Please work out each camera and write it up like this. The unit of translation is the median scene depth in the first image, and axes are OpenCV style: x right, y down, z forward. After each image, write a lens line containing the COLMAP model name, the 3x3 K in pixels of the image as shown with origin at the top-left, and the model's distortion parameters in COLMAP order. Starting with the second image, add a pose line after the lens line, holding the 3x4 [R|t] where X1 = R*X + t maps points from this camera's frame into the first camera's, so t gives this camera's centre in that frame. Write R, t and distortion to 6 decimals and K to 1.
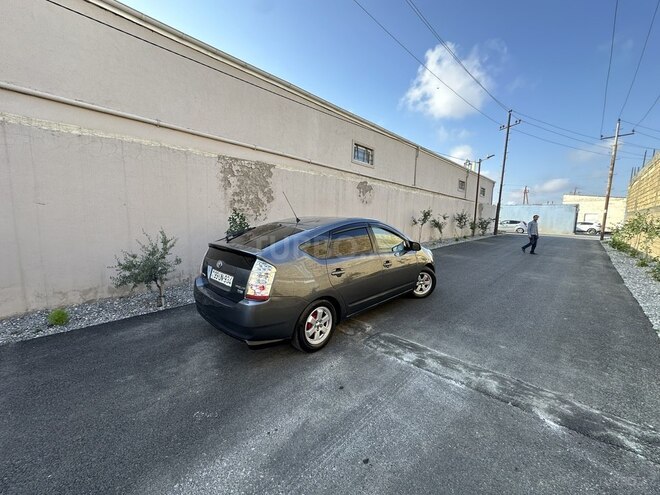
lens RADIAL K [[264.3, 0, 329.5], [0, 264.3, 246.2], [0, 0, 1]] dist [-0.003540, 0.000390]
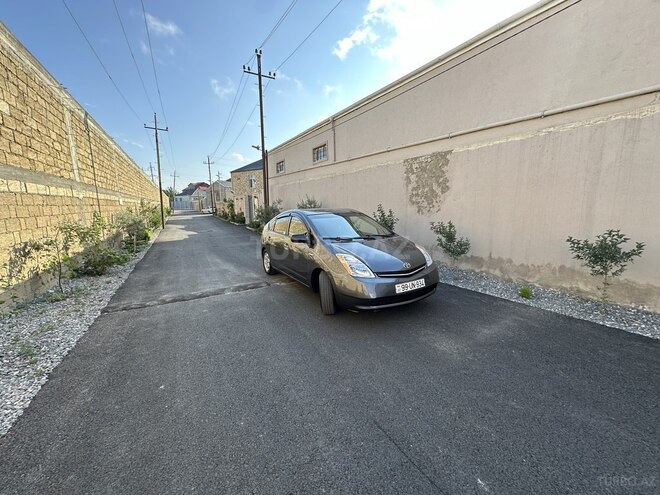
lens RADIAL K [[264.3, 0, 329.5], [0, 264.3, 246.3], [0, 0, 1]] dist [-0.003540, 0.000390]
pose [[-0.273117, 0.129024, -0.953289, 0.887097], [-0.104149, 0.981174, 0.162637, -0.102255], [0.956326, 0.143703, -0.254538, 0.987886]]
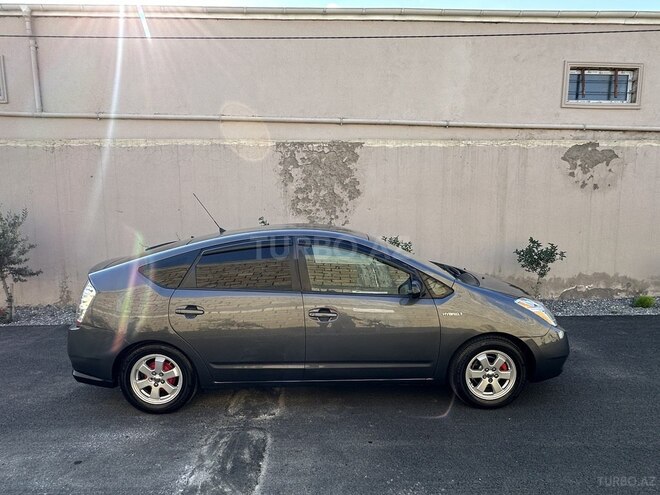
lens RADIAL K [[401.4, 0, 330.6], [0, 401.4, 250.3], [0, 0, 1]] dist [-0.003298, -0.000075]
pose [[0.699360, 0.055947, -0.712577, 0.528000], [-0.067244, 0.997660, 0.012333, -0.049133], [0.711600, 0.039291, 0.701486, 0.277664]]
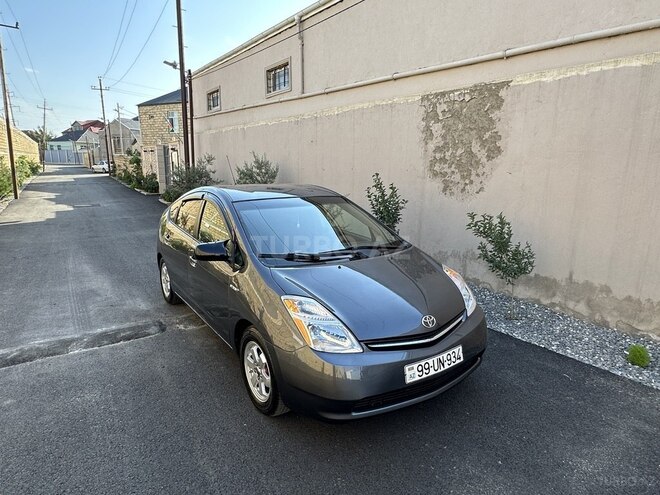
lens RADIAL K [[401.4, 0, 327.9], [0, 401.4, 252.5], [0, 0, 1]] dist [-0.003298, -0.000075]
pose [[-0.210036, 0.186987, -0.959646, 0.704323], [-0.131865, 0.967154, 0.217311, -0.132269], [0.968760, 0.172187, -0.178481, 0.968476]]
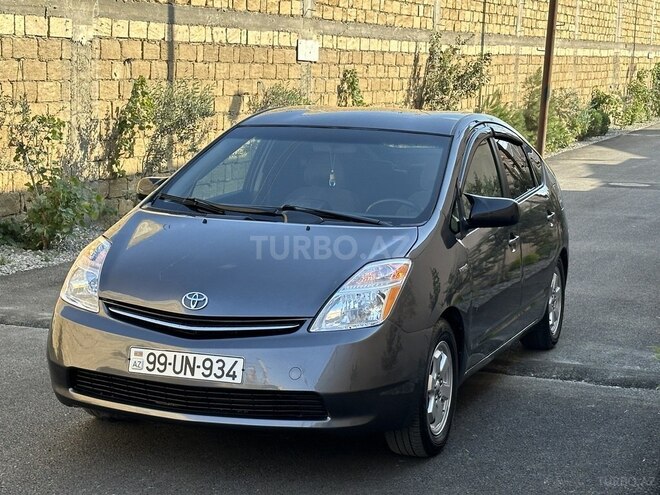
lens RADIAL K [[1414.8, 0, 334.1], [0, 1414.8, 247.7], [0, 0, 1]] dist [0.188322, 0.000000]
pose [[-0.913740, -0.000283, -0.406300, 0.598881], [-0.101526, 0.968436, 0.227650, -0.253765], [0.393411, 0.249263, -0.884927, 1.912573]]
